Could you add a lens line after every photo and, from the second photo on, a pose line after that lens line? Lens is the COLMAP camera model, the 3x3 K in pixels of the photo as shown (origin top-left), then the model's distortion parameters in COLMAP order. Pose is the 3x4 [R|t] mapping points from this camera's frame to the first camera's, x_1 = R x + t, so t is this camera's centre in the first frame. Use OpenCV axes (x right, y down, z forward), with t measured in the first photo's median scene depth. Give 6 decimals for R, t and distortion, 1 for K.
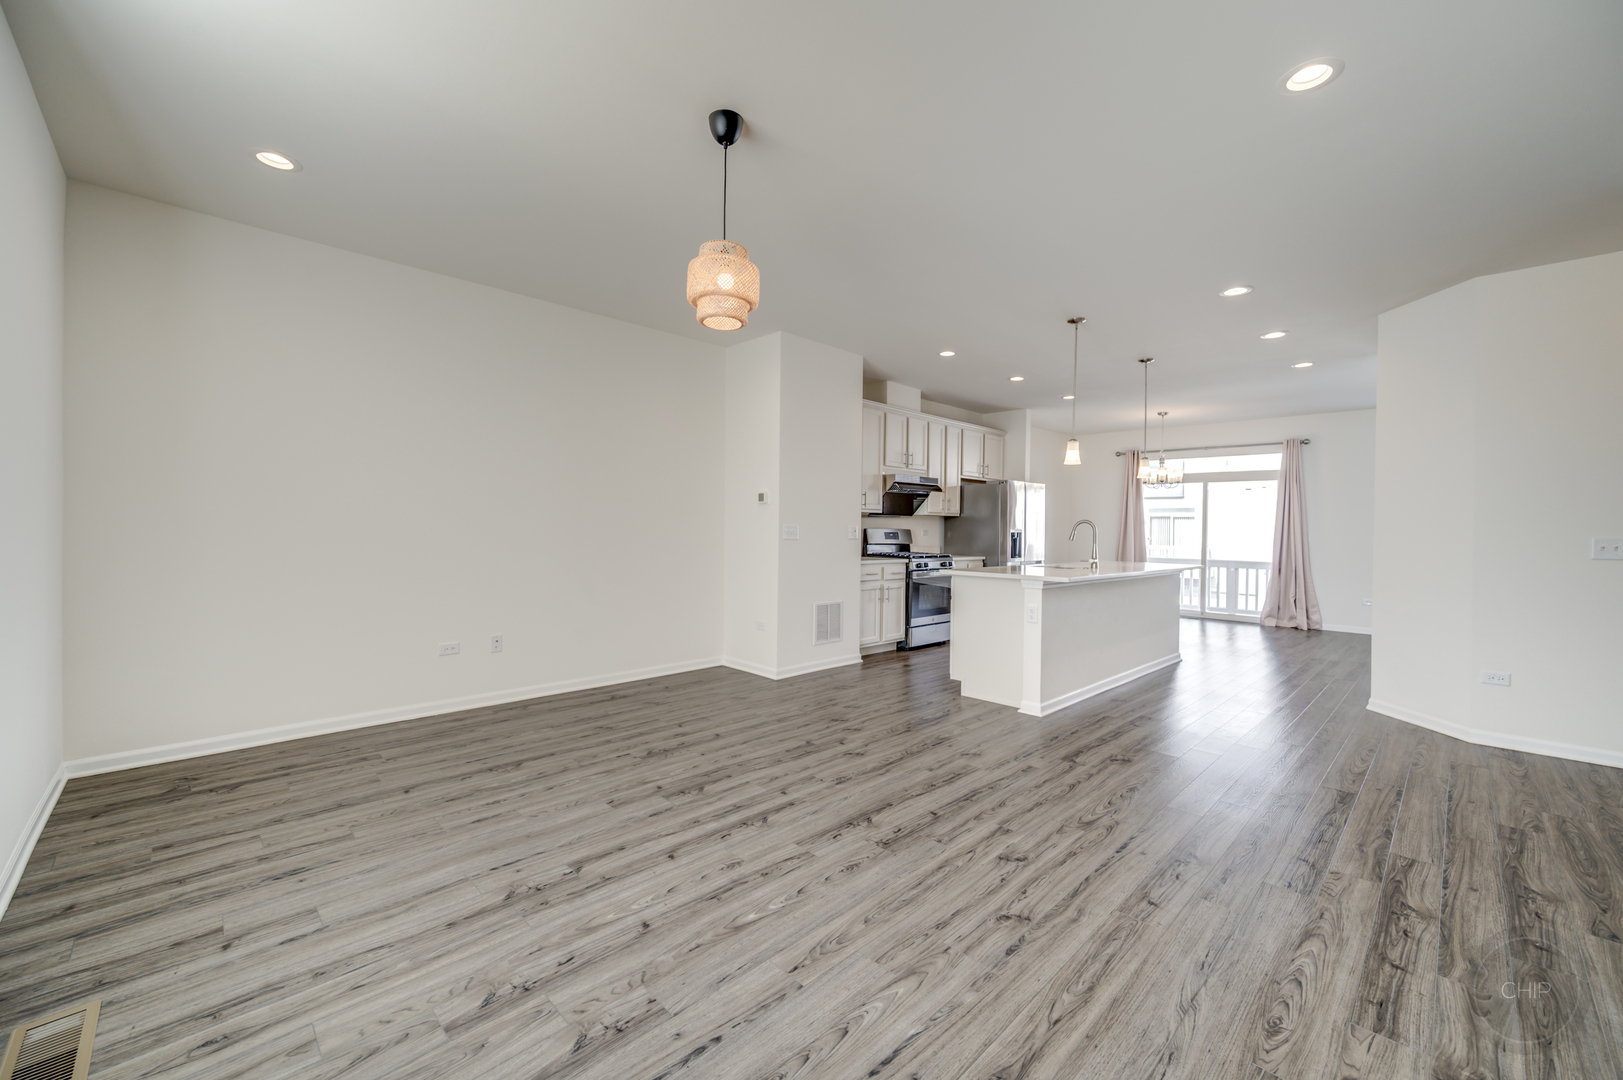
lens RADIAL K [[647.0, 0, 814.4], [0, 647.0, 543.3], [0, 0, 1]] dist [0.000278, 0.000429]
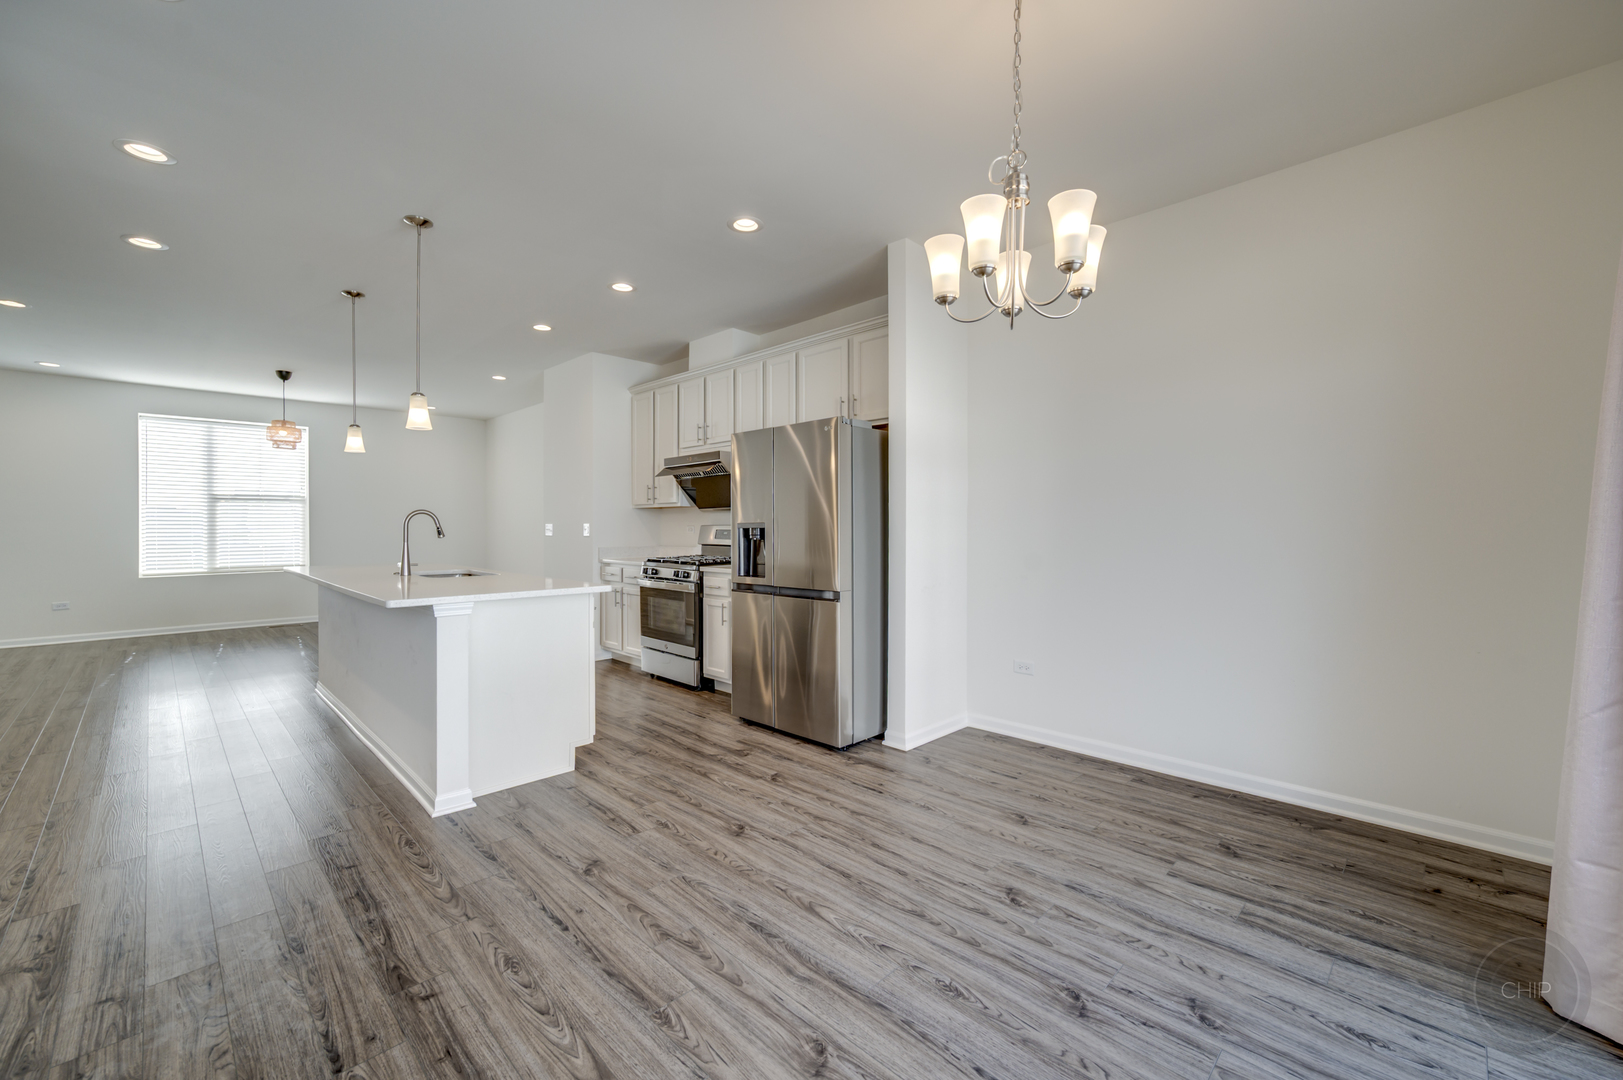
lens RADIAL K [[647.0, 0, 819.2], [0, 647.0, 532.2], [0, 0, 1]] dist [0.000278, 0.000429]
pose [[-0.001252, -0.003294, -0.999994, 2.144835], [-0.022456, 0.999743, -0.003265, -0.036033], [0.999747, 0.022452, -0.001326, 2.711371]]
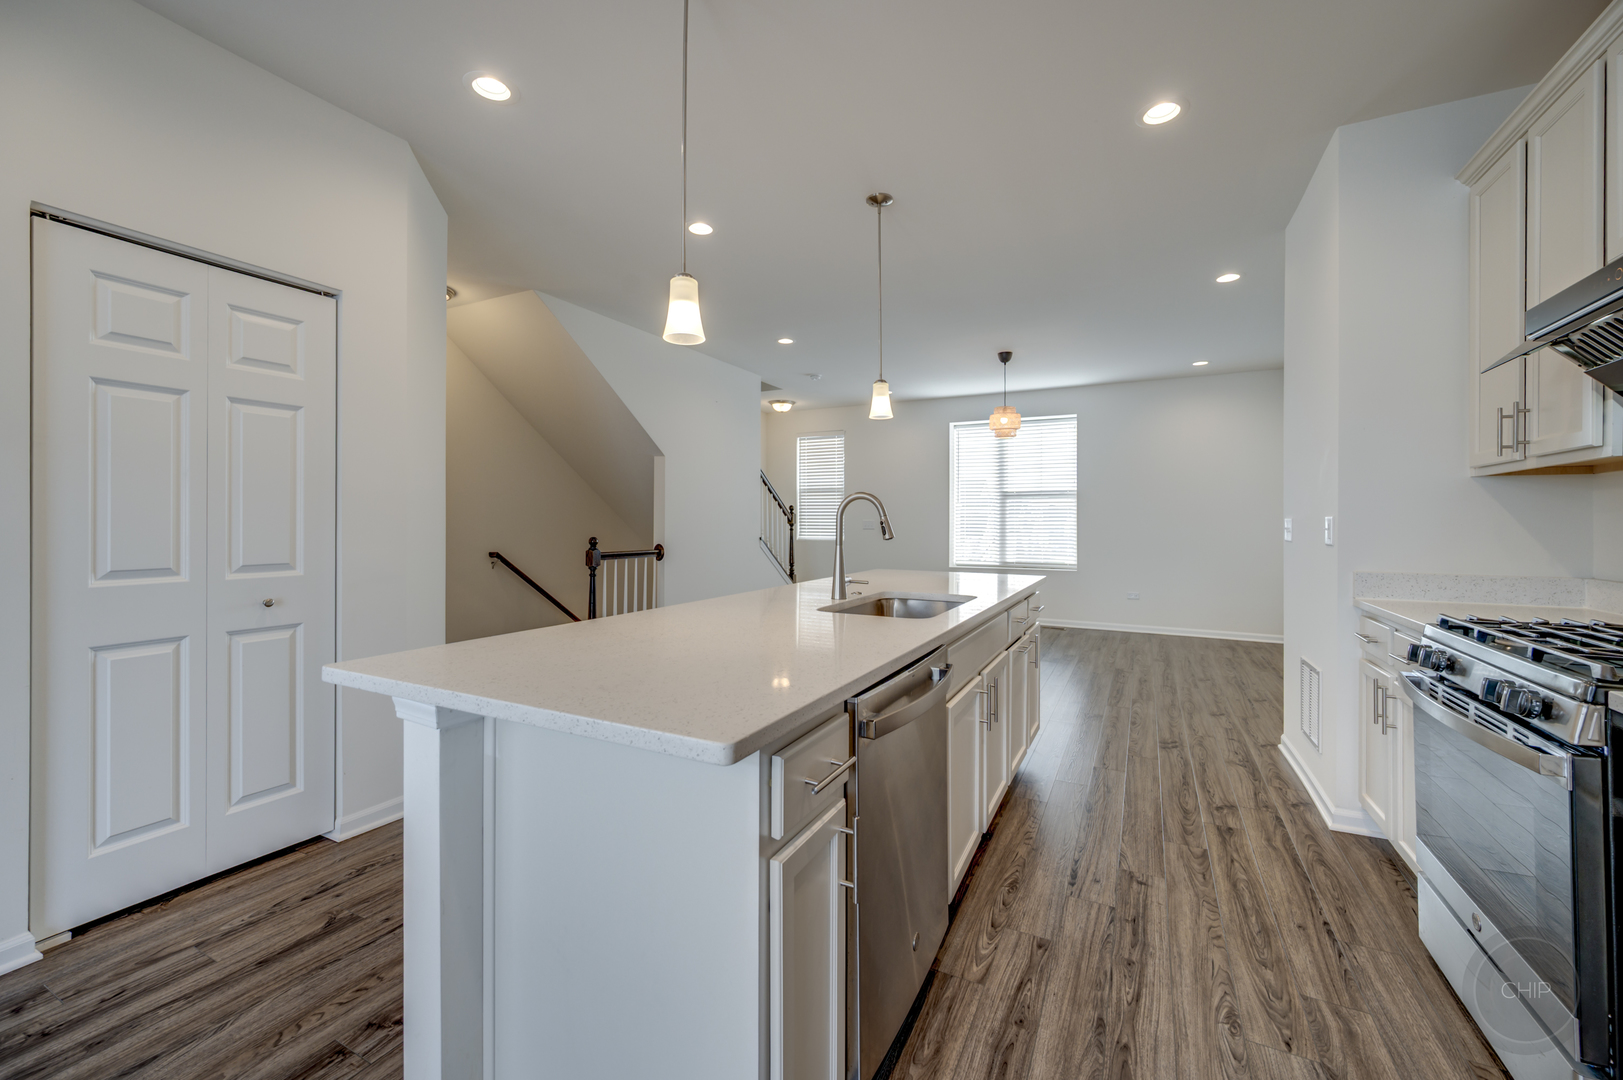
lens RADIAL K [[647.0, 0, 825.6], [0, 647.0, 526.1], [0, 0, 1]] dist [0.000278, 0.000429]
pose [[-0.950756, -0.013488, -0.309646, 1.067780], [-0.021788, 0.999490, 0.023363, -0.043655], [0.309173, 0.028959, -0.950565, 2.640669]]
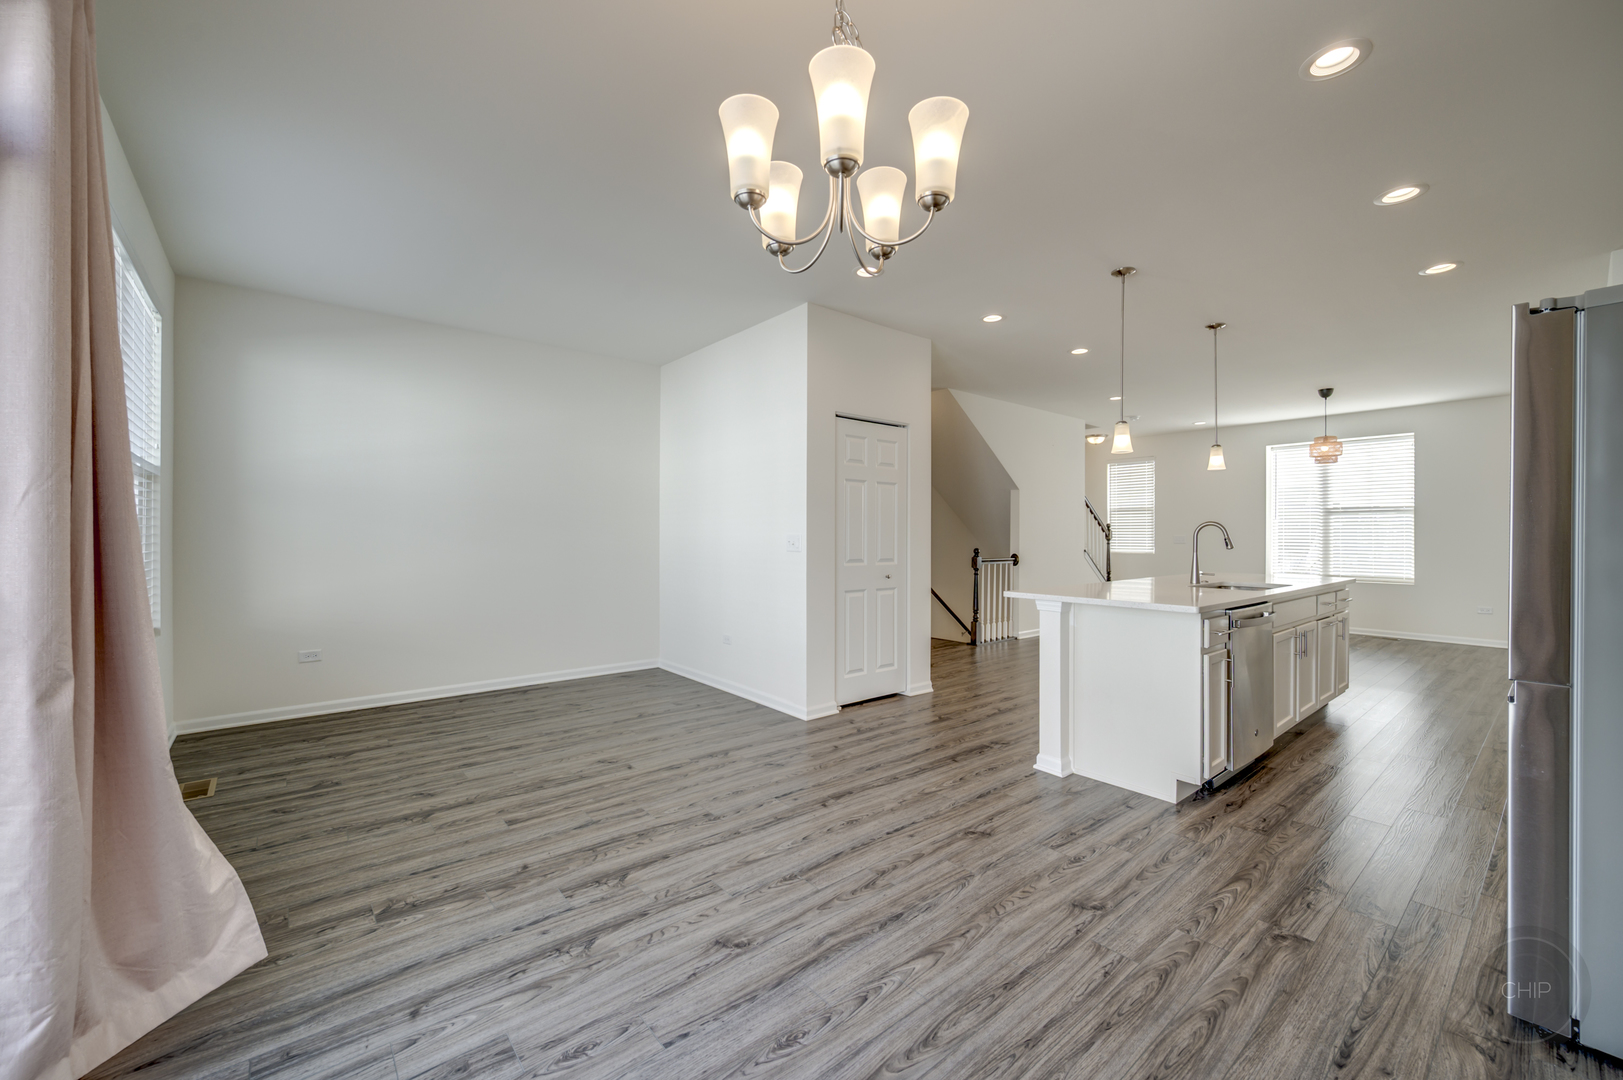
lens RADIAL K [[647.0, 0, 817.3], [0, 647.0, 533.7], [0, 0, 1]] dist [0.000278, 0.000429]
pose [[-0.995204, -0.015588, 0.096570, 1.489410], [-0.013704, 0.999703, 0.020140, -0.057831], [-0.096855, 0.018720, -0.995122, 3.362766]]
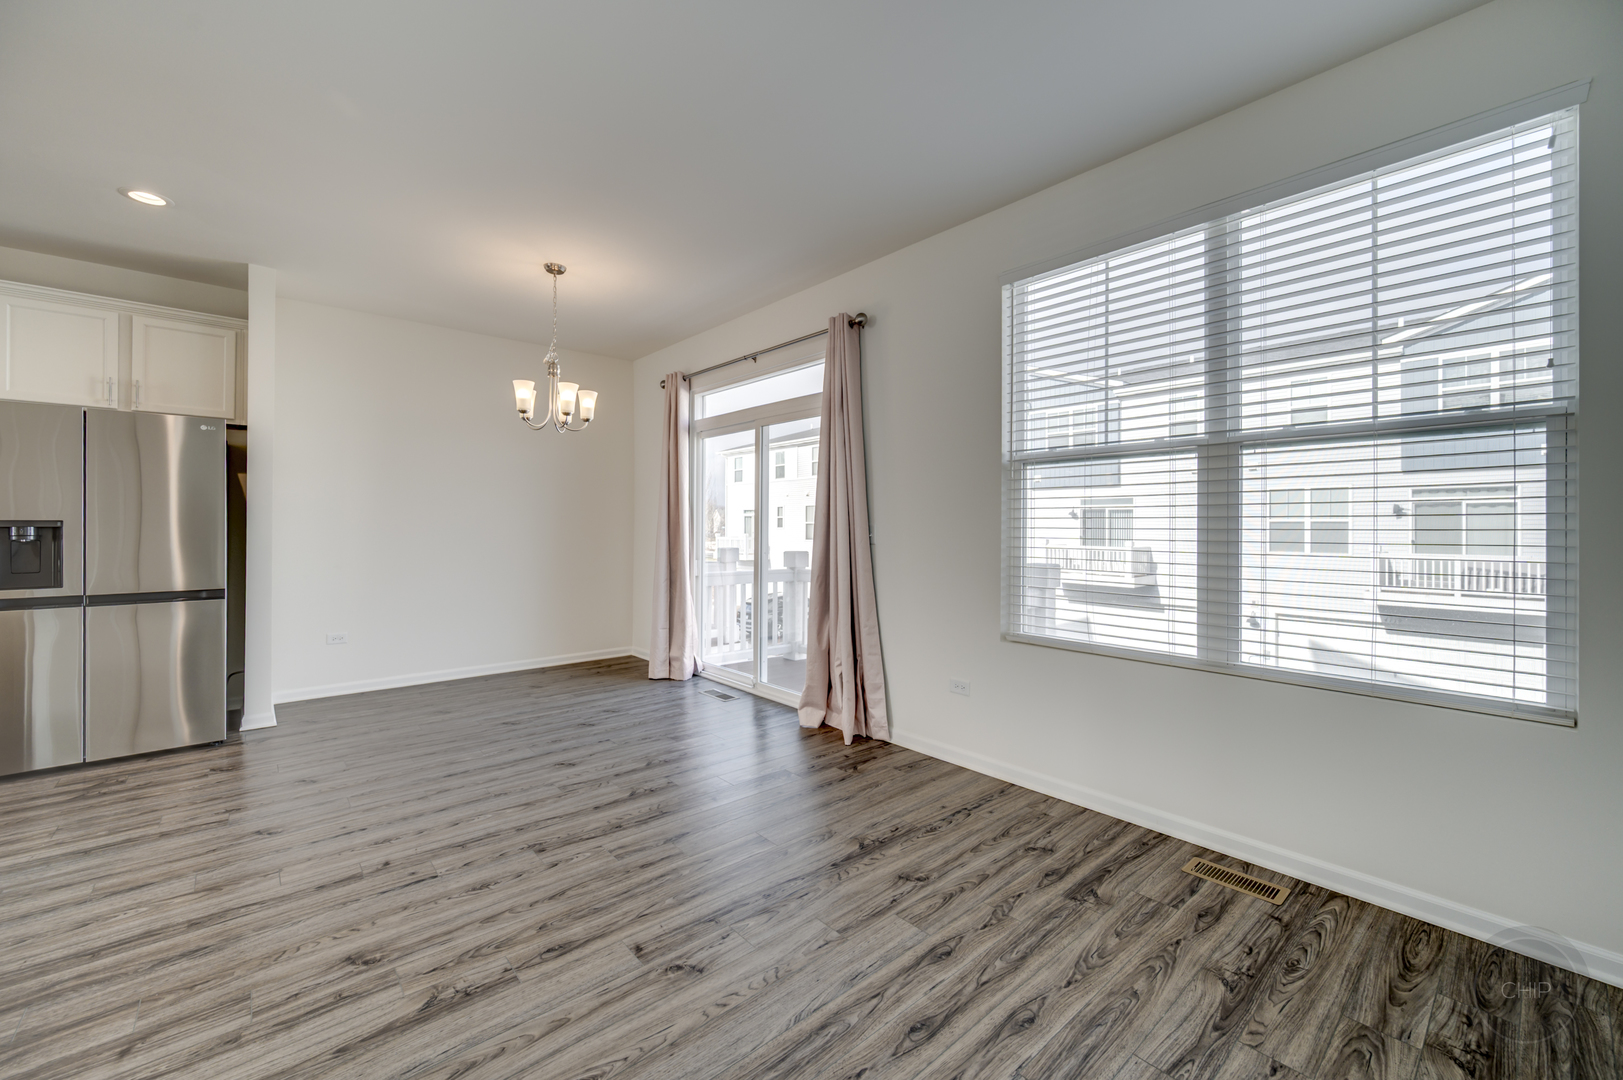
lens RADIAL K [[647.0, 0, 801.8], [0, 647.0, 531.0], [0, 0, 1]] dist [0.000278, 0.000429]
pose [[0.996178, -0.008565, -0.086922, 2.149438], [0.006503, 0.999691, -0.023981, -0.003012], [0.087100, 0.023325, 0.995926, 1.615334]]
